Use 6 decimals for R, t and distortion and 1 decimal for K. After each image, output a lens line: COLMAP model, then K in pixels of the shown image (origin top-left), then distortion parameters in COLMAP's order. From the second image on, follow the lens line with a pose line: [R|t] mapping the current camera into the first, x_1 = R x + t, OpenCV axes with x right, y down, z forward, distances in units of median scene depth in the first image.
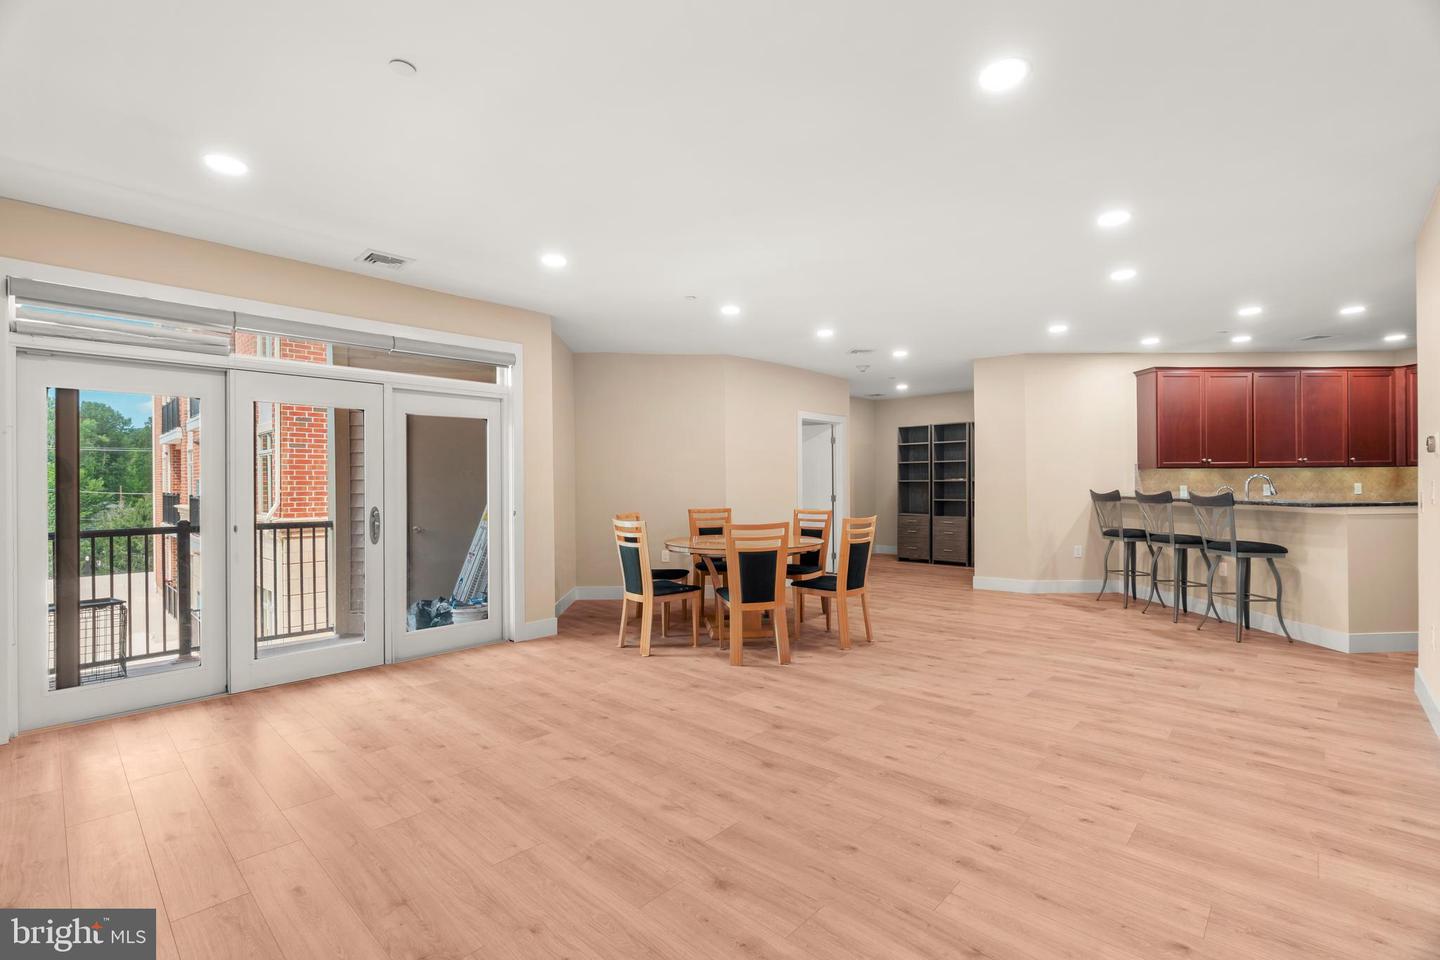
lens RADIAL K [[640.2, 0, 715.8], [0, 640.2, 481.3], [0, 0, 1]] dist [-0.002590, 0.000768]
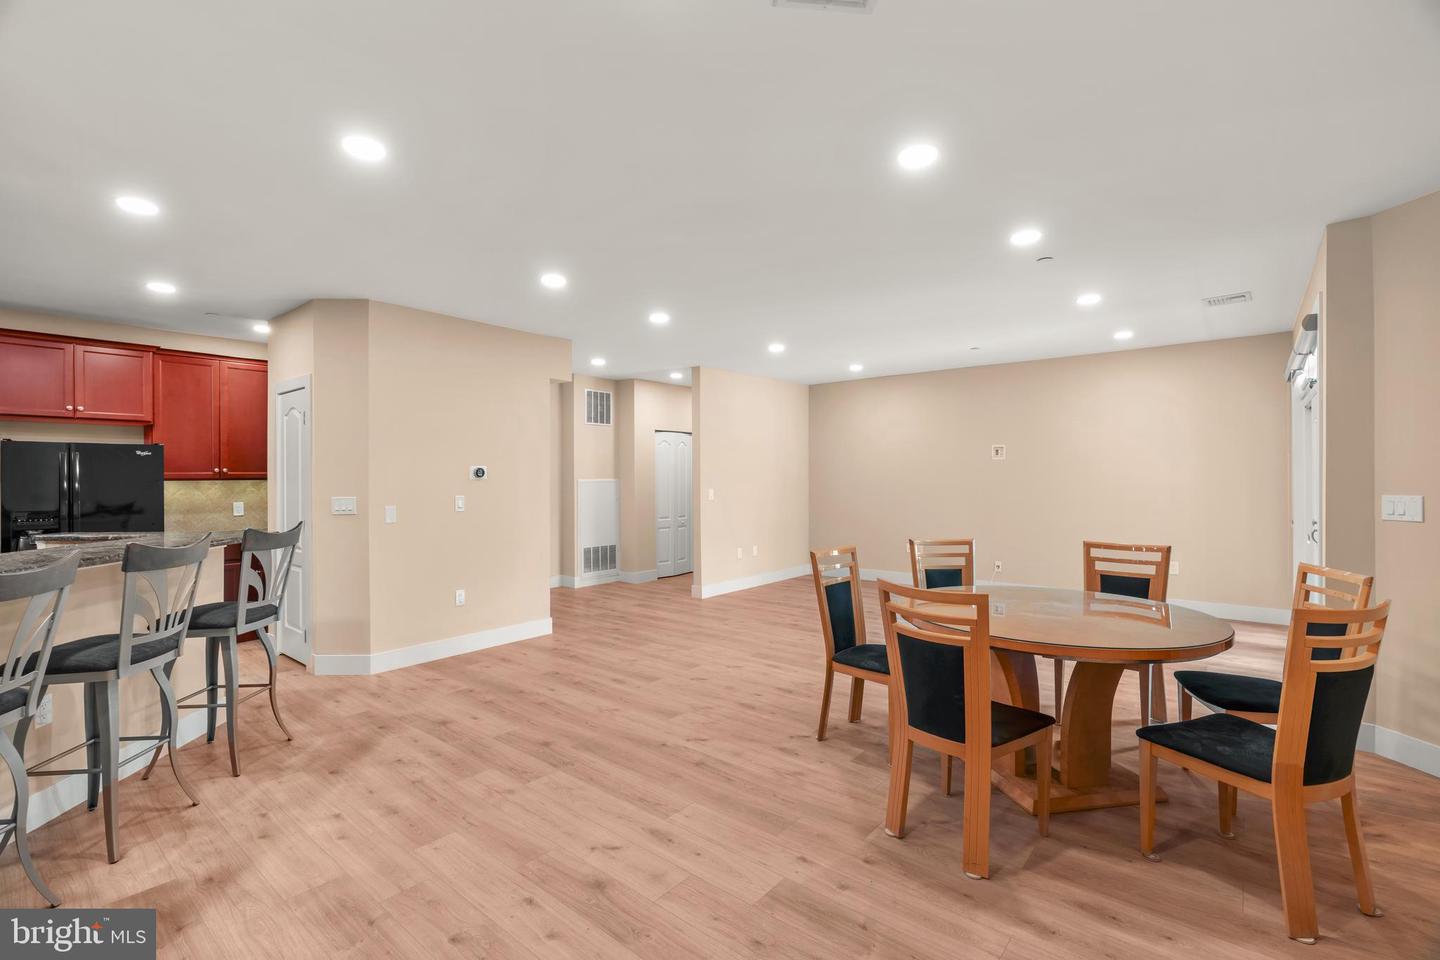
lens RADIAL K [[640.2, 0, 715.8], [0, 640.2, 481.3], [0, 0, 1]] dist [-0.002590, 0.000768]
pose [[-0.997817, 0.013346, -0.064678, 0.521800], [0.012988, 0.999898, 0.005952, -0.030686], [0.064751, 0.005099, -0.997888, 2.205806]]
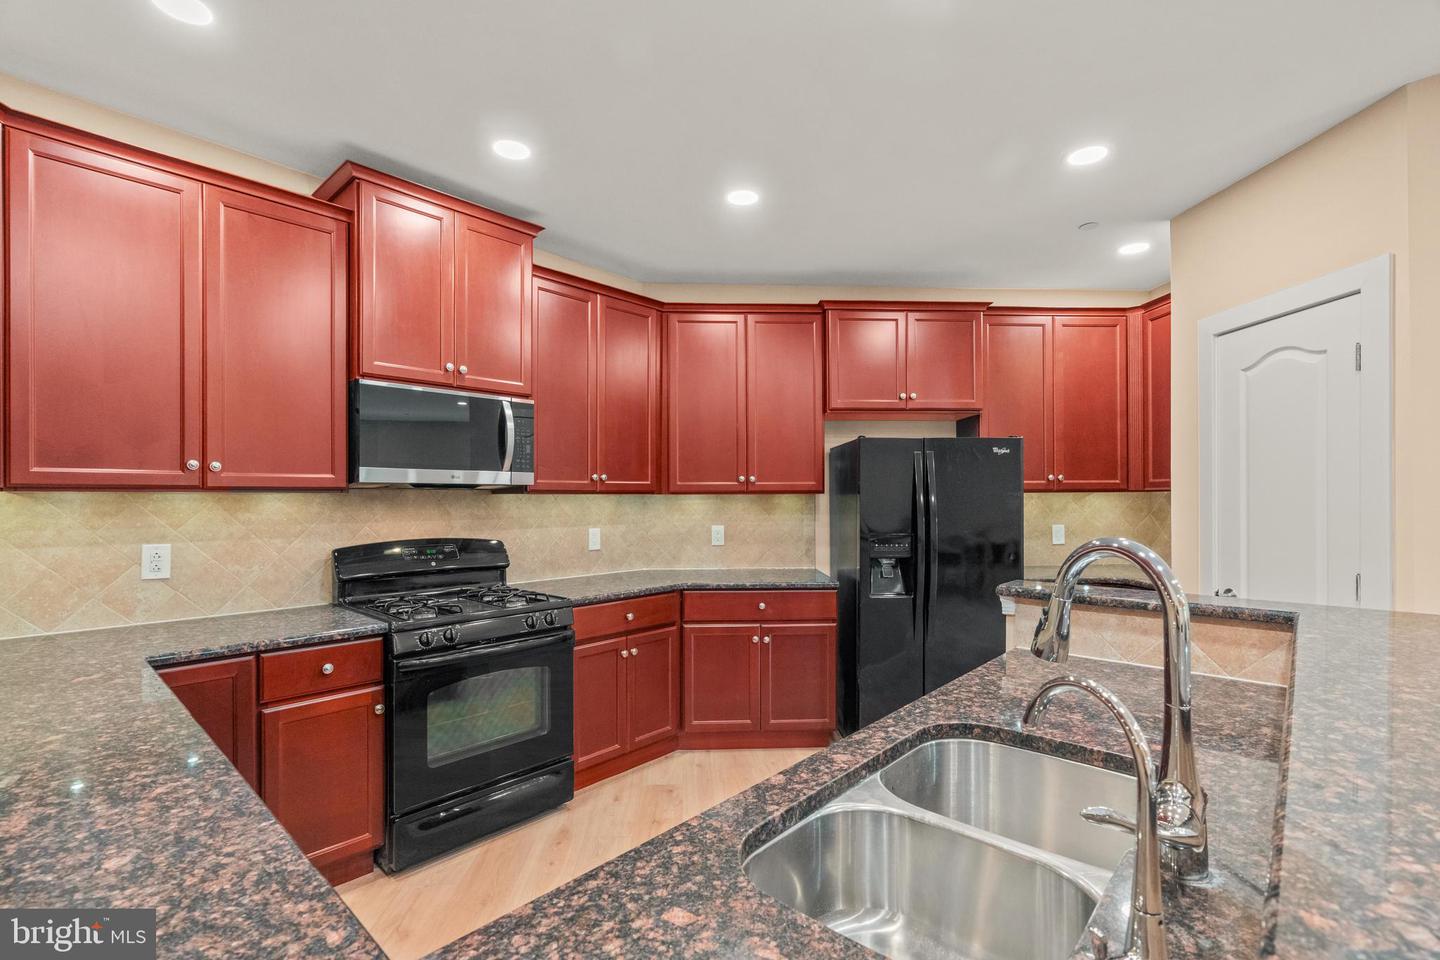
lens RADIAL K [[660.9, 0, 720.0], [0, 660.9, 480.0], [0, 0, 1]] dist [0.001941, 0.000386]
pose [[-0.711224, 0.023990, 0.702556, 1.204250], [0.005359, 0.999573, -0.028707, -0.033021], [-0.702945, -0.016652, -0.711049, 1.760365]]
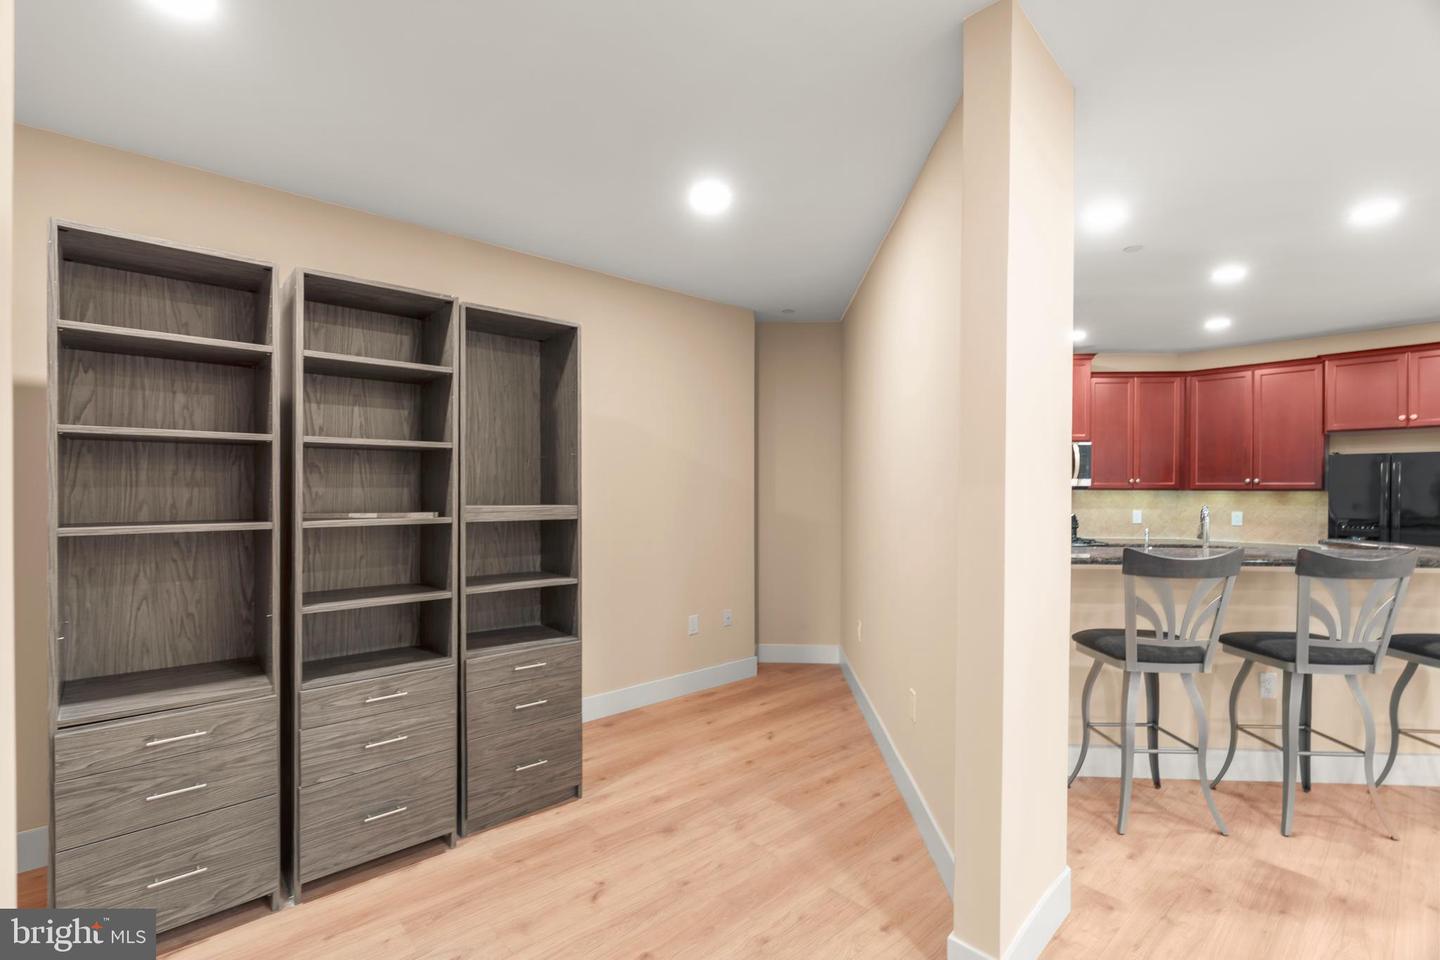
lens RADIAL K [[639.3, 0, 712.3], [0, 639.3, 494.6], [0, 0, 1]] dist [-0.004354, -0.000481]
pose [[0.090285, -0.002306, 0.995913, 0.340886], [-0.004990, 0.999984, 0.002767, -0.029777], [-0.995903, -0.005220, 0.090272, 2.107681]]
